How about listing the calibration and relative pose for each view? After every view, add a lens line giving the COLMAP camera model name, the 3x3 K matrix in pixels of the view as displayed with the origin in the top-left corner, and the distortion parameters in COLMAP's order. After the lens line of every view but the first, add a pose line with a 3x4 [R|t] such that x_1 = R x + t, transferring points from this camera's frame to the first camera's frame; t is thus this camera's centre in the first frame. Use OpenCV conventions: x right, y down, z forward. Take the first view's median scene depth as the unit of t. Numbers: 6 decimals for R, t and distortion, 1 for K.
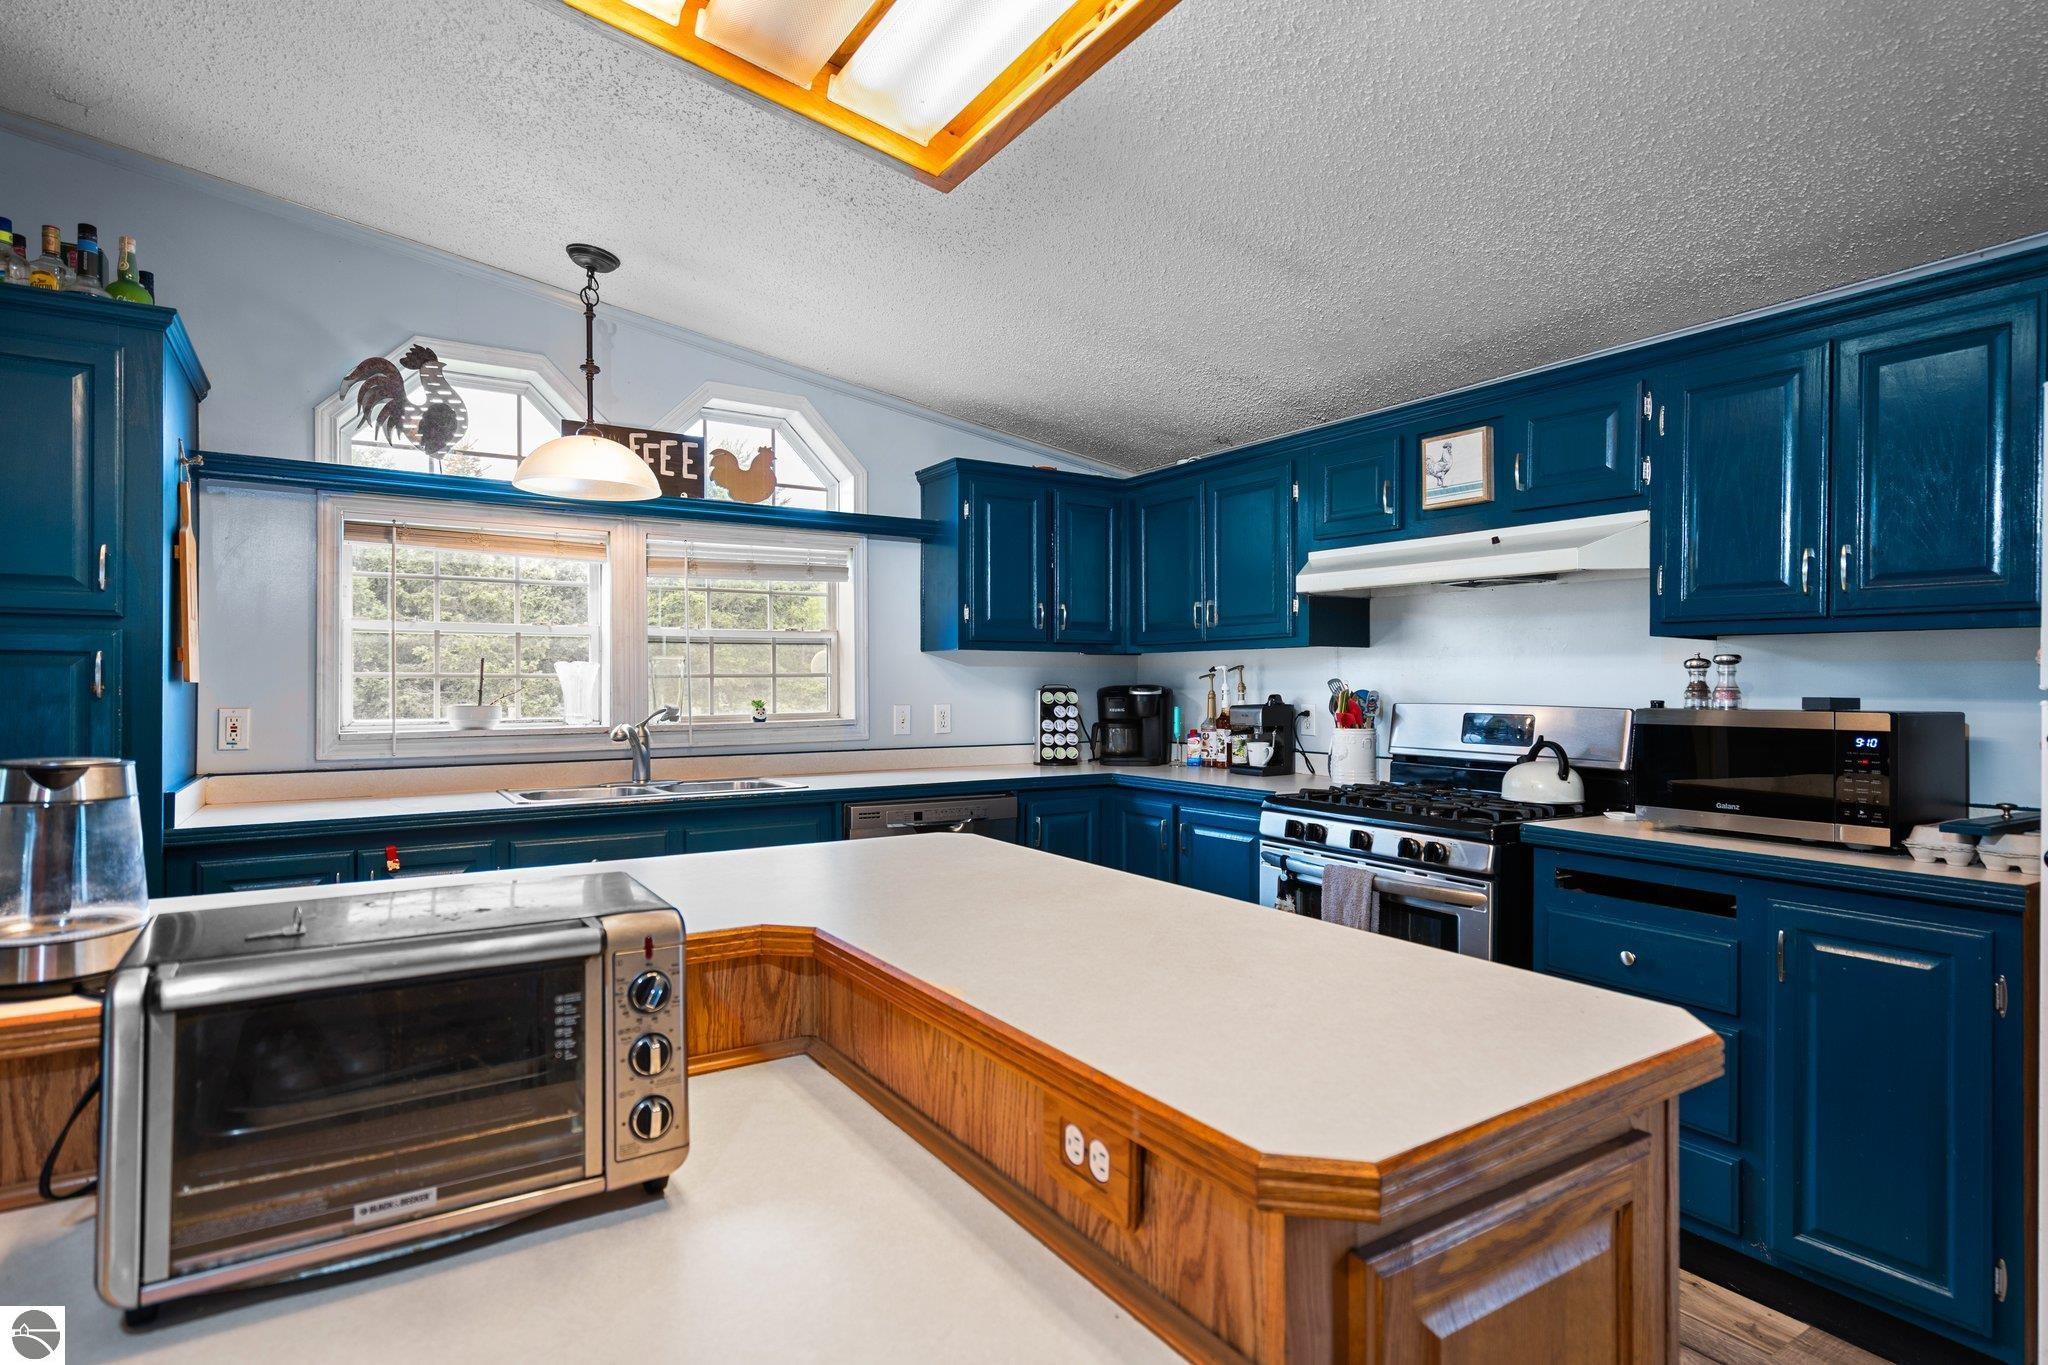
lens RADIAL K [[1092.4, 0, 1028.8], [0, 1092.4, 678.1], [0, 0, 1]] dist [0.022546, 0.001299]
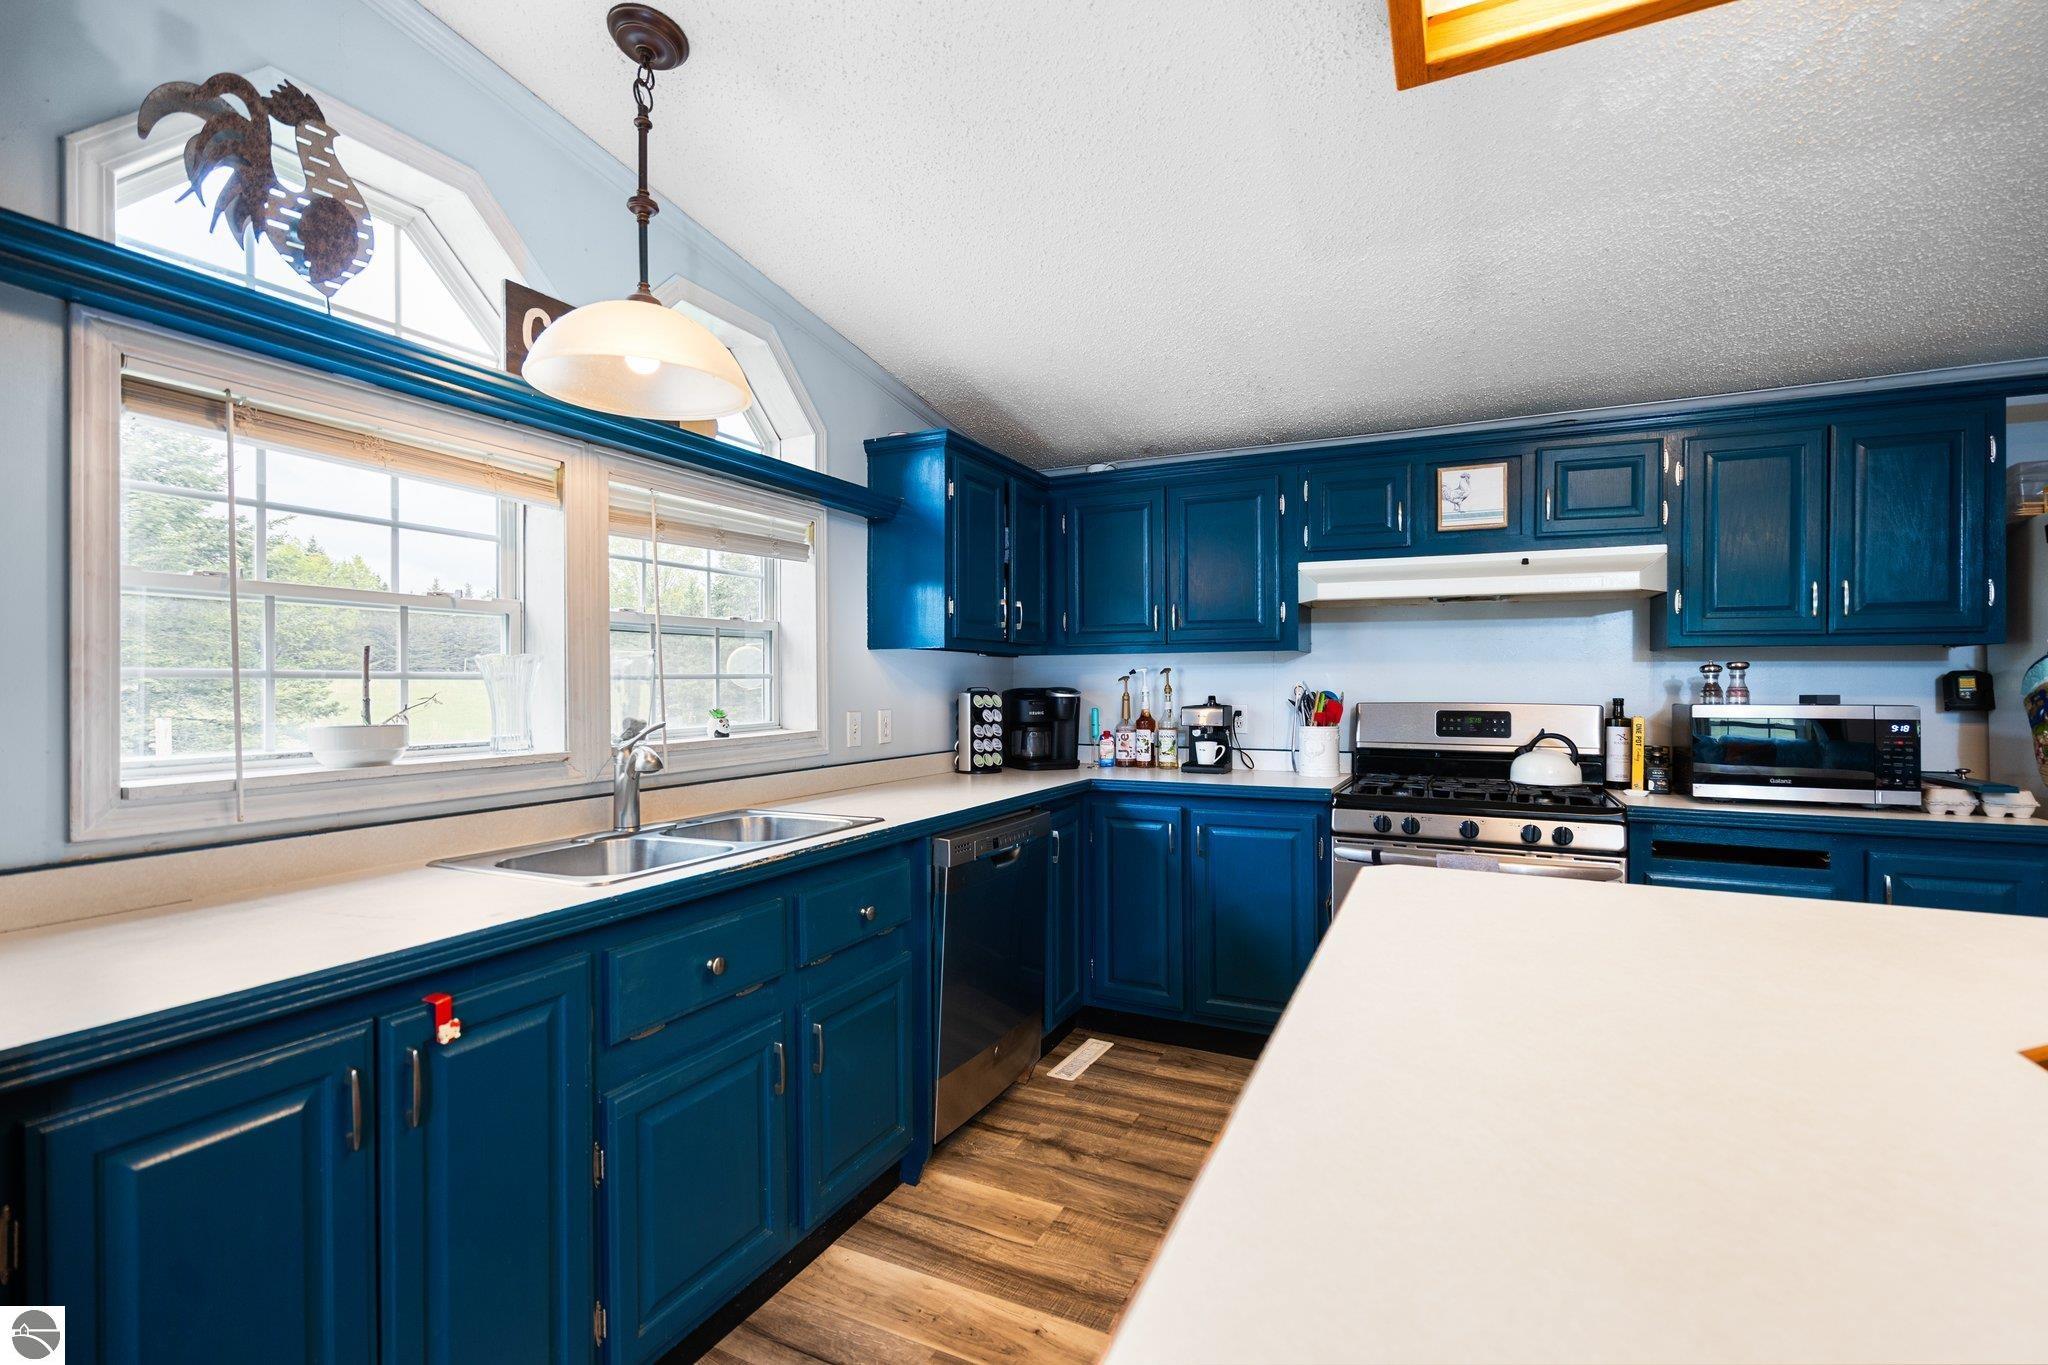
lens RADIAL K [[924.3, 0, 1027.1], [0, 924.3, 685.9], [0, 0, 1]] dist [-0.002282, 0.002252]
pose [[0.849798, -0.002141, 0.527104, -0.473453], [-0.000154, 0.999991, 0.004310, 0.001637], [-0.527108, -0.003744, 0.849790, 0.393513]]
